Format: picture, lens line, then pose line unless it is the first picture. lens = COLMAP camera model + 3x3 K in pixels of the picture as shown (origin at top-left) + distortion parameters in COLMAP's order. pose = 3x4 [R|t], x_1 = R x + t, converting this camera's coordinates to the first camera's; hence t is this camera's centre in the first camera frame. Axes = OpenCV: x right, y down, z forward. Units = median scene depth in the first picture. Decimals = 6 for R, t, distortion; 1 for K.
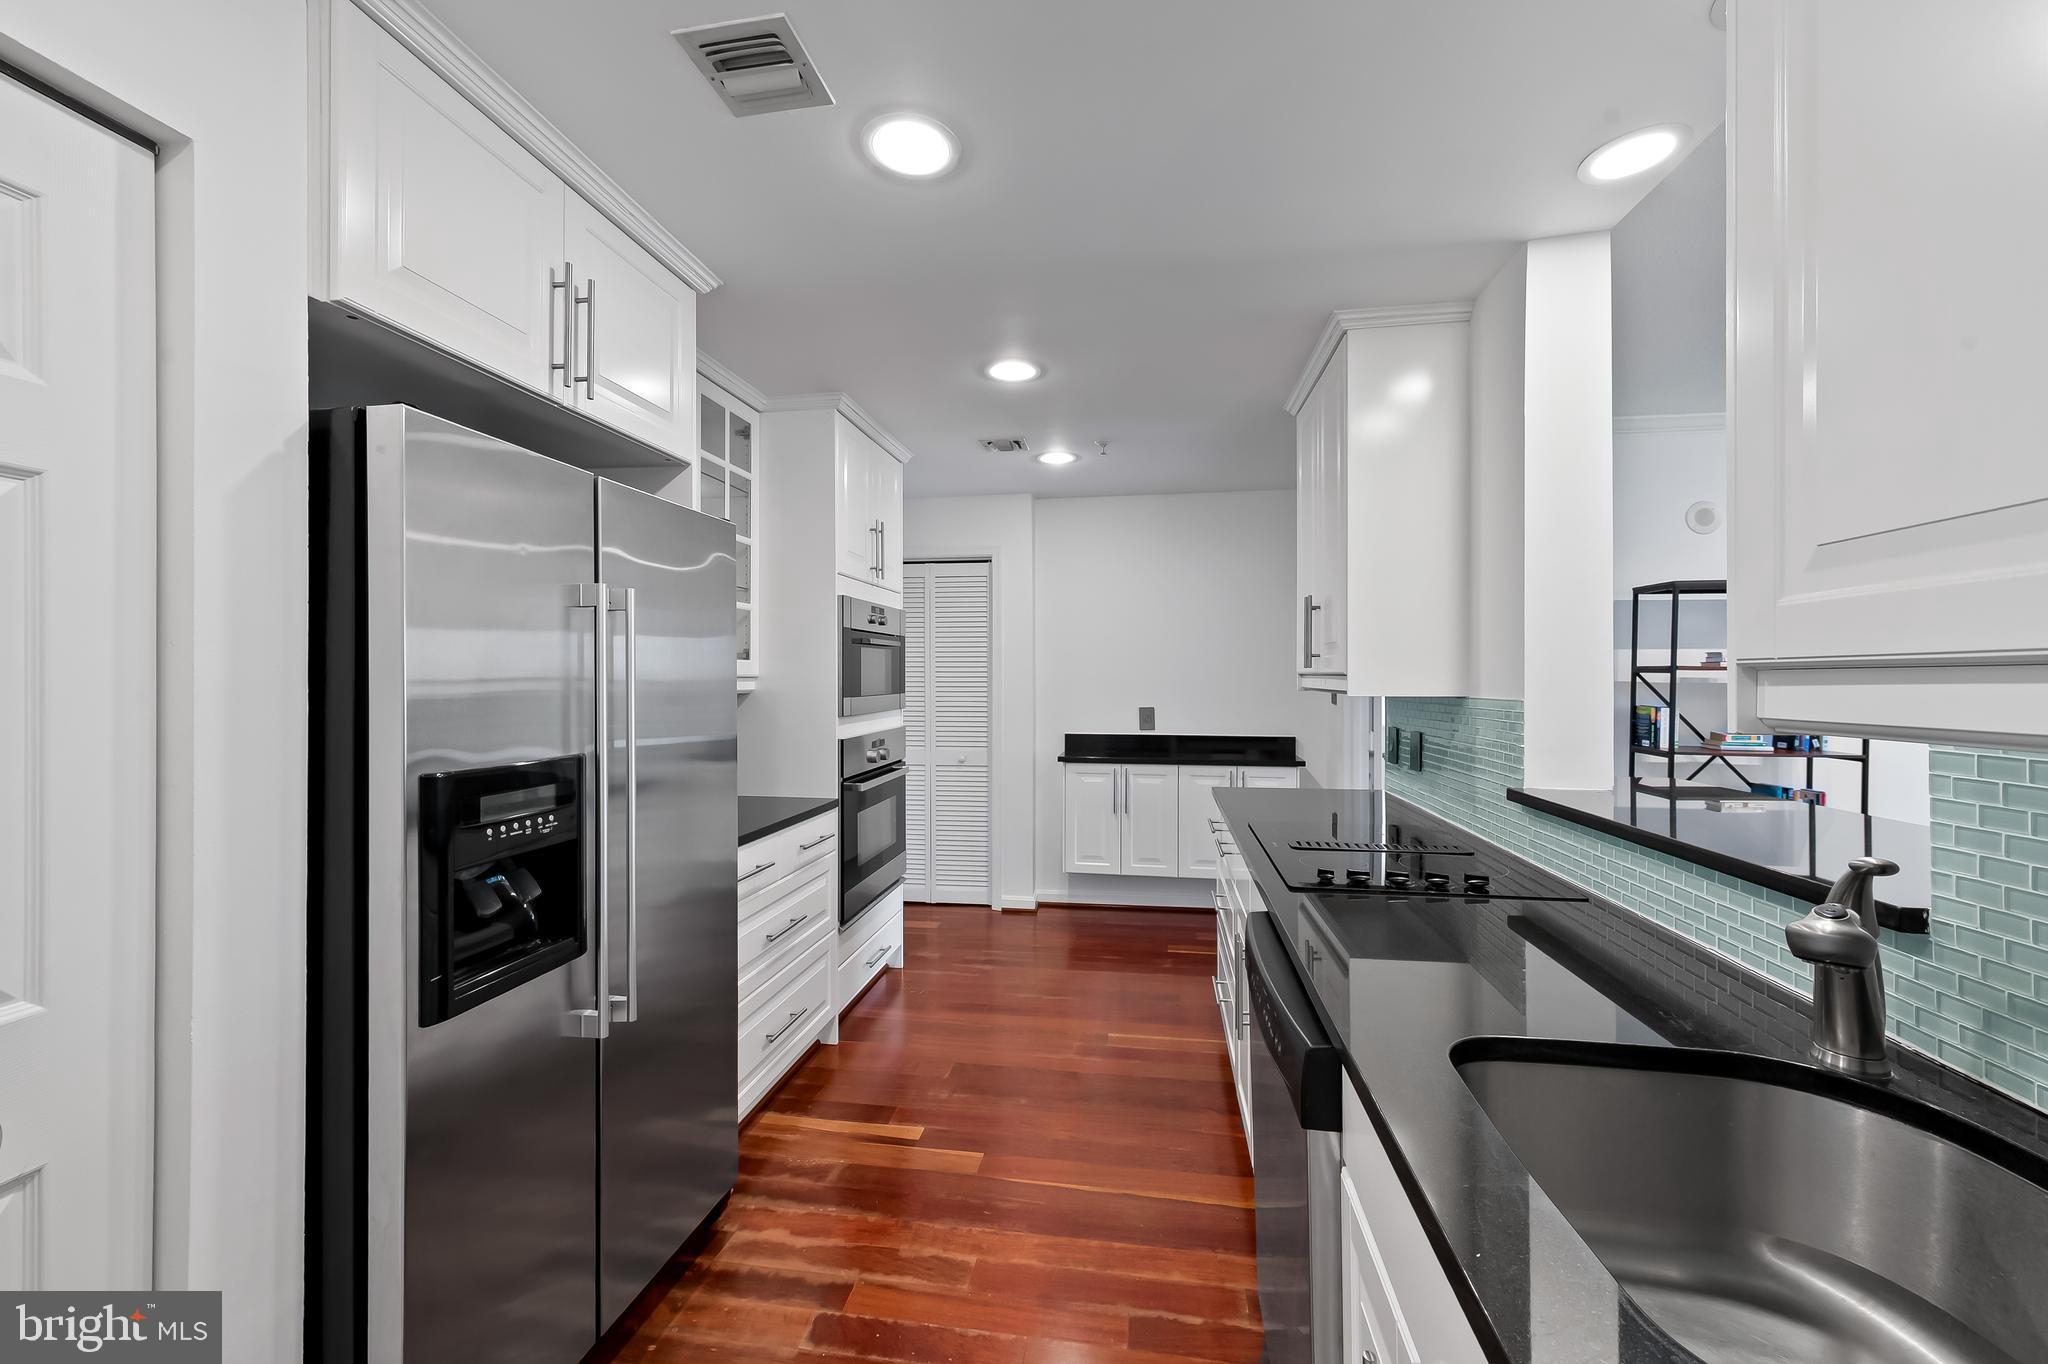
lens RADIAL K [[809.3, 0, 1043.2], [0, 809.3, 684.7], [0, 0, 1]] dist [0.011117, -0.001569]
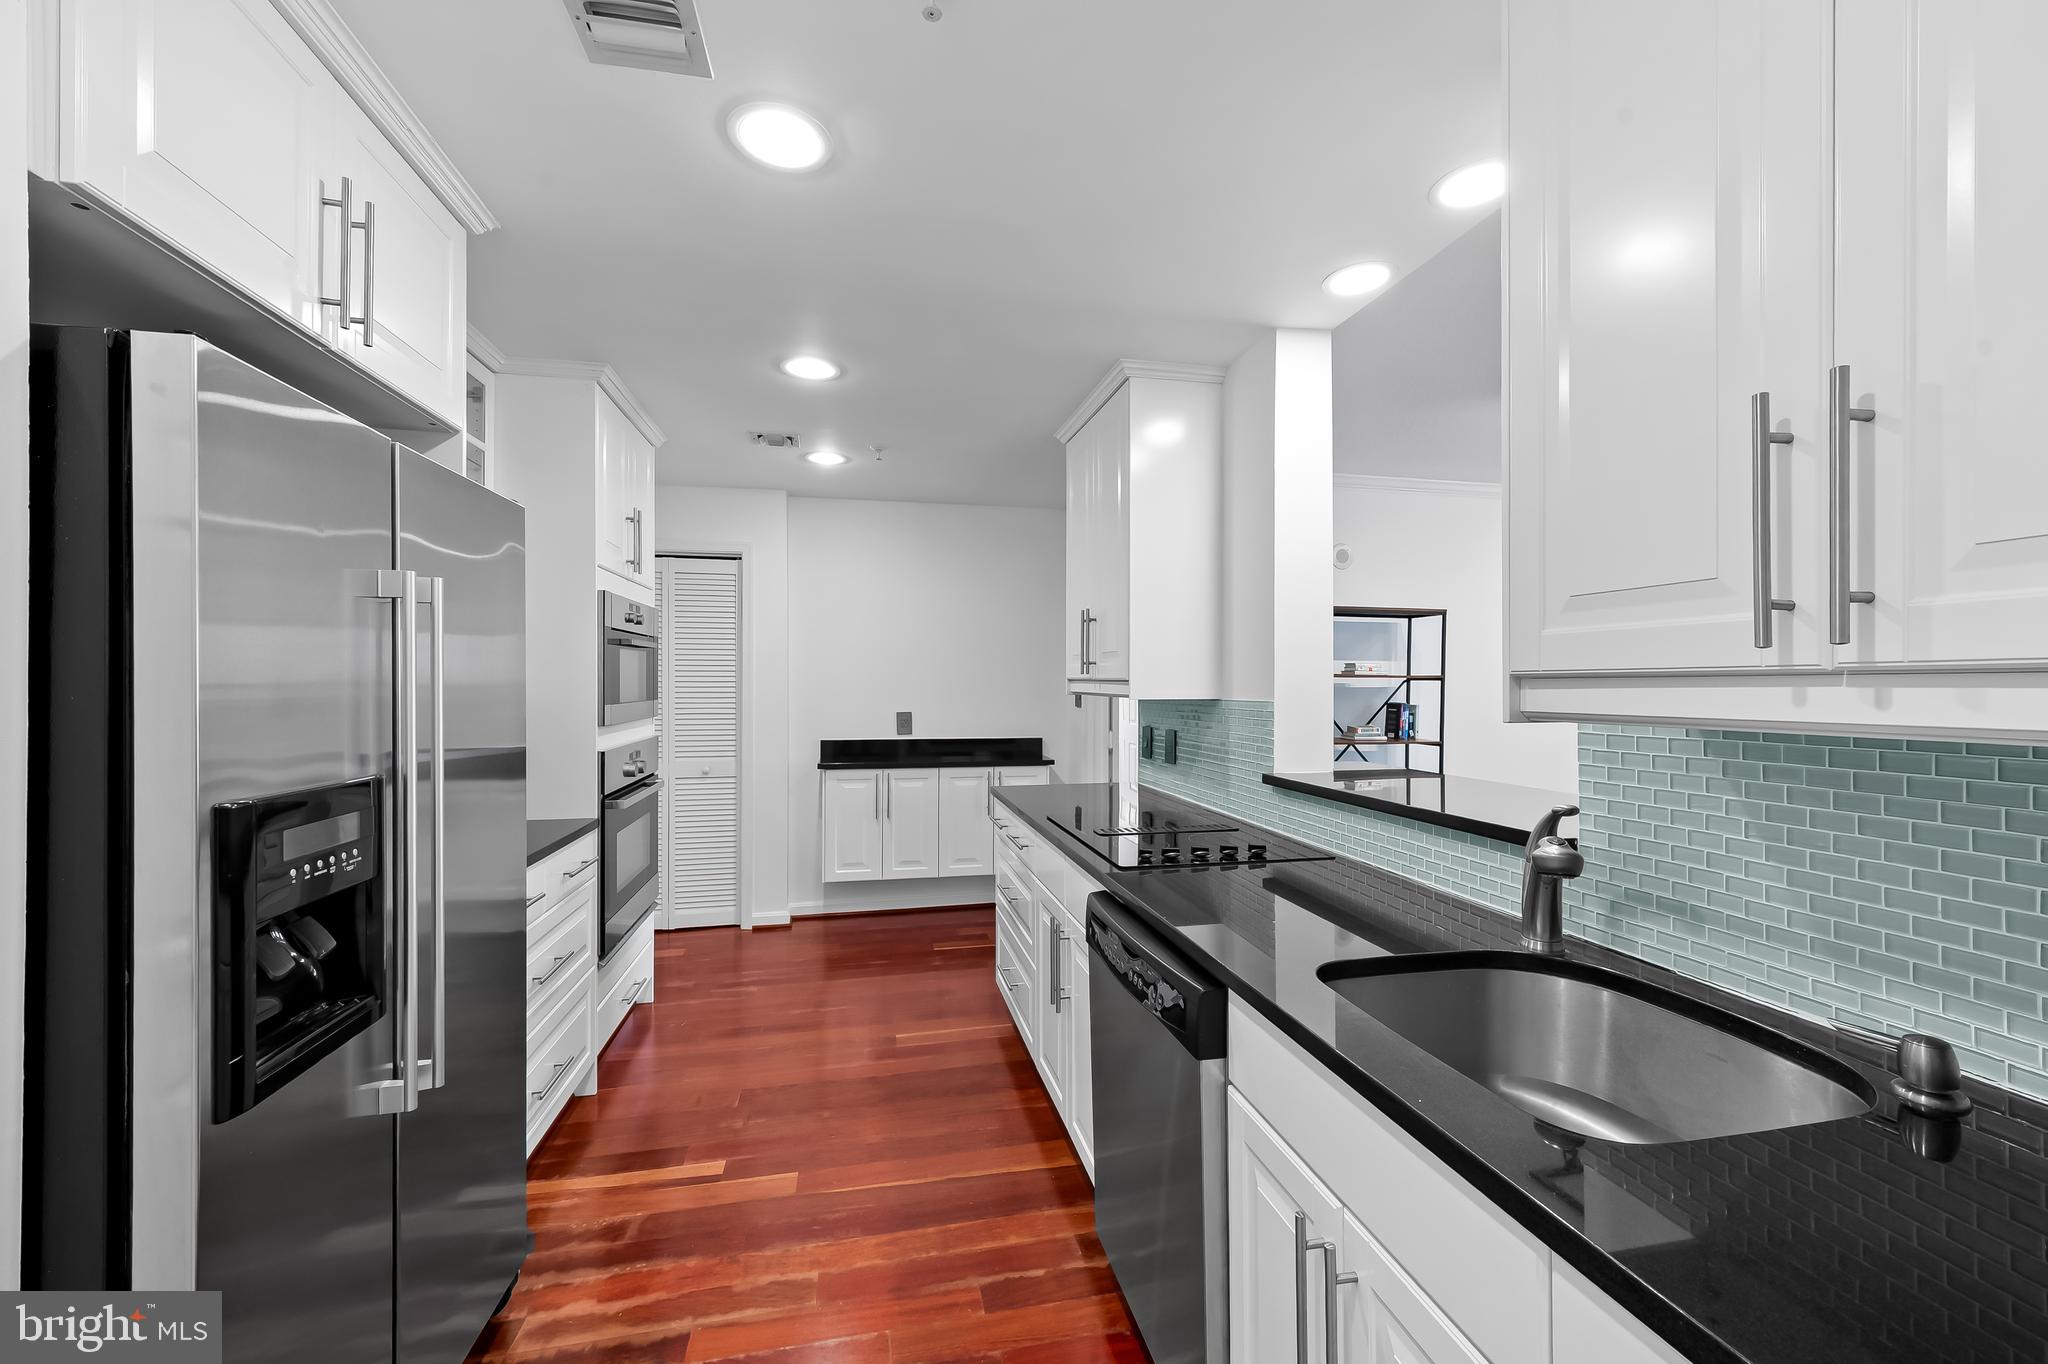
lens RADIAL K [[809.3, 0, 1045.2], [0, 809.3, 688.8], [0, 0, 1]] dist [0.011117, -0.001569]
pose [[0.933200, -0.001921, 0.359352, -0.154572], [0.002307, 0.999997, -0.000643, -0.000113], [-0.359350, 0.001429, 0.933202, -0.016358]]
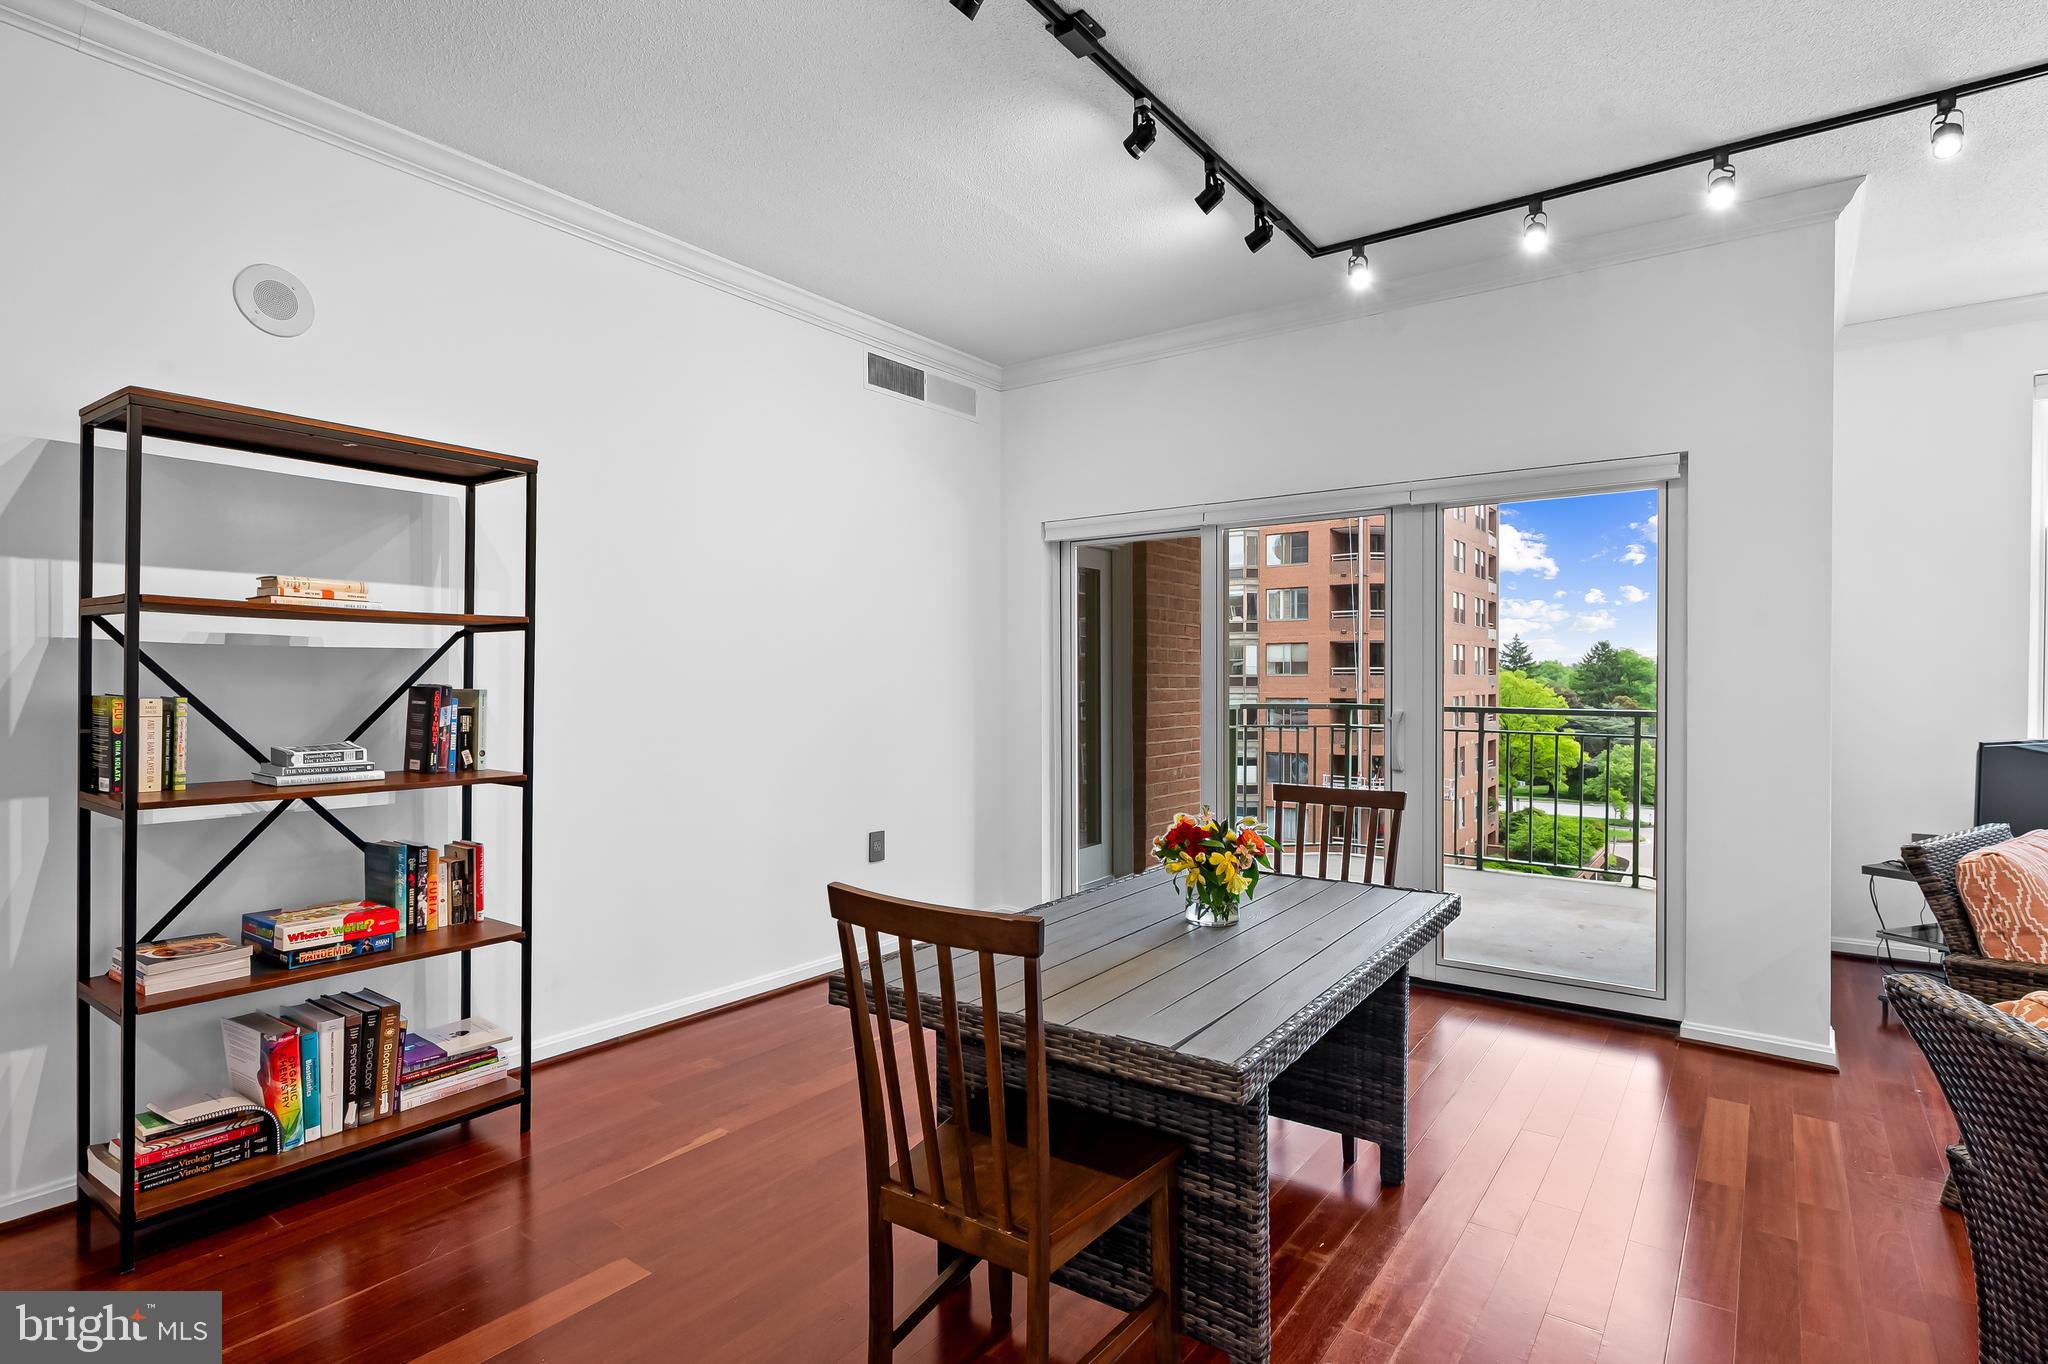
lens RADIAL K [[1012.9, 0, 1021.2], [0, 1012.9, 678.3], [0, 0, 1]] dist [0.014740, -0.003784]
pose [[0.483421, 0.000740, 0.875388, 1.103372], [0.006685, 0.999967, -0.004537, 0.051157], [-0.875362, 0.008045, 0.483400, 0.725402]]
